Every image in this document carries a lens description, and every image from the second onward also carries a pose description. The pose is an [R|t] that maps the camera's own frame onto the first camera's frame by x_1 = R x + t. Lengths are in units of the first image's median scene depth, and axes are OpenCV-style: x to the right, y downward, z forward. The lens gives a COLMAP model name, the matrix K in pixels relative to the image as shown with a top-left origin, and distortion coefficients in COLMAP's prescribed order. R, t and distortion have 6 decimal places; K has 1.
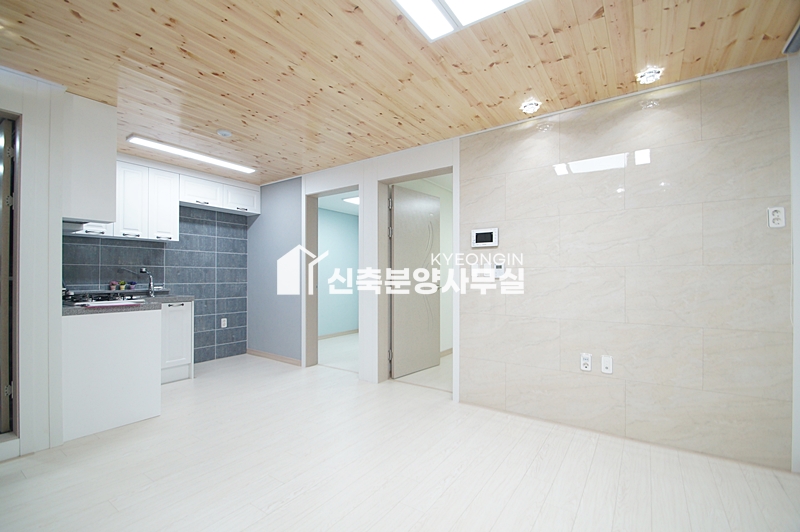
lens RADIAL K [[352.4, 0, 388.7], [0, 352.4, 275.7], [0, 0, 1]] dist [0.003539, -0.010724]
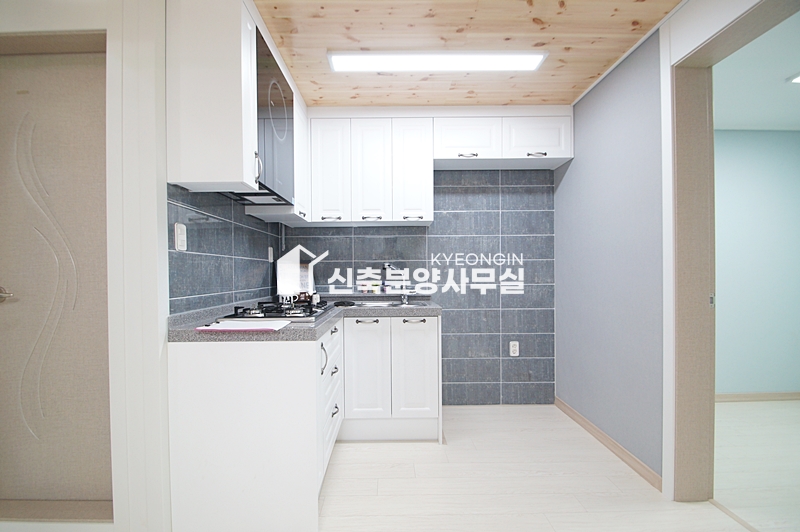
lens RADIAL K [[352.4, 0, 388.7], [0, 352.4, 276.4], [0, 0, 1]] dist [0.003539, -0.010724]
pose [[0.584991, 0.004421, -0.811027, -0.098105], [0.009519, 0.999879, 0.012316, -0.003220], [0.810984, -0.014925, 0.584878, 0.479131]]
